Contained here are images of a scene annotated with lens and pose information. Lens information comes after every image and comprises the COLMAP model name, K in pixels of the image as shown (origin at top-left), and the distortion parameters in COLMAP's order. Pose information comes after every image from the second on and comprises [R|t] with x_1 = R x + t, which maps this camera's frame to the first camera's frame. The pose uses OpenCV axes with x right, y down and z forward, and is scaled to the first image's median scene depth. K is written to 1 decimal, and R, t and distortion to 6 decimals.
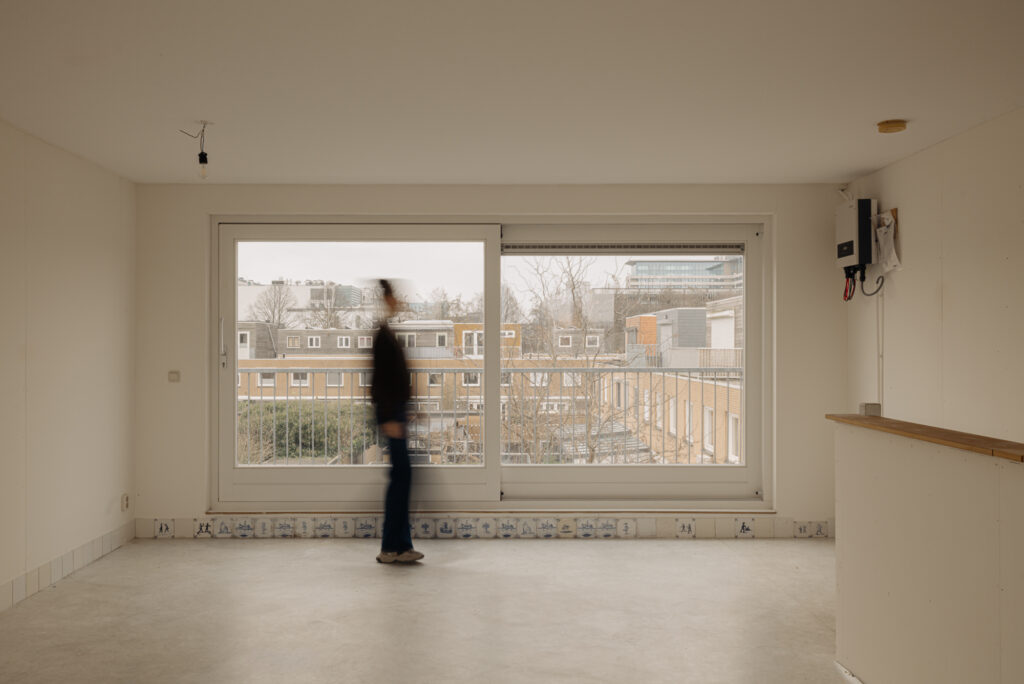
lens RADIAL K [[922.0, 0, 510.0], [0, 922.0, 276.7], [0, 0, 1]] dist [0.014859, 0.001980]
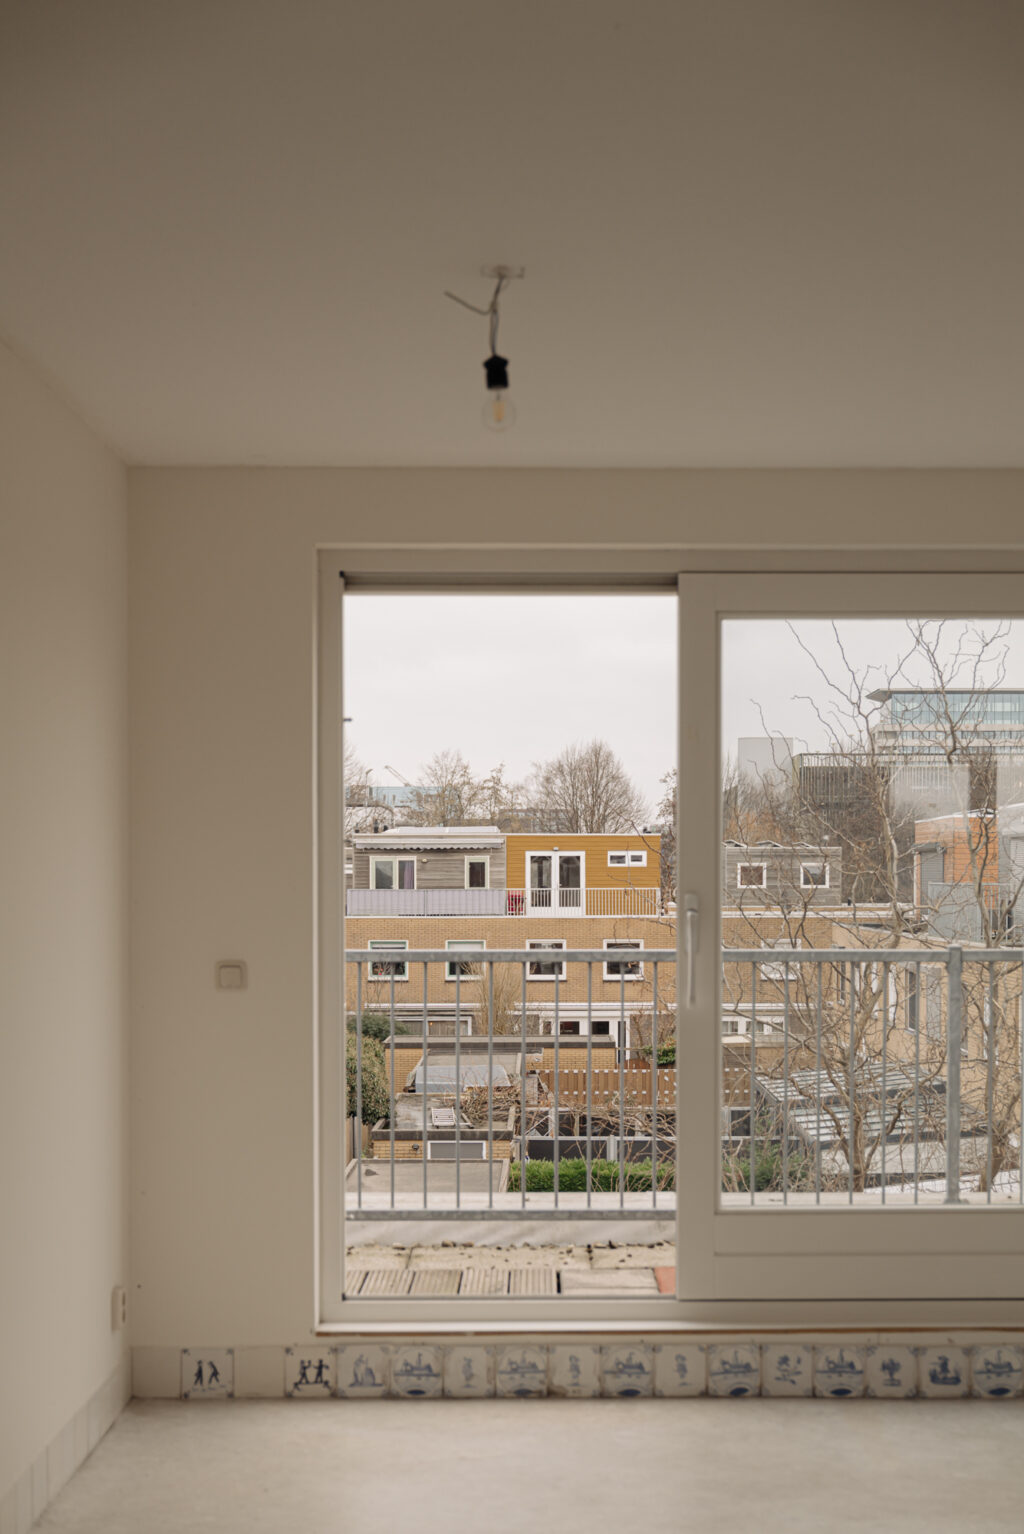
lens RADIAL K [[2054.7, 0, 512.2], [0, 2054.7, 769.0], [0, 0, 1]] dist [0.001091, 0.000000]
pose [[0.999903, 0.001274, 0.013882, -0.259481], [-0.001541, 0.999813, 0.019266, 0.007050], [-0.013855, -0.019285, 0.999718, 0.157143]]
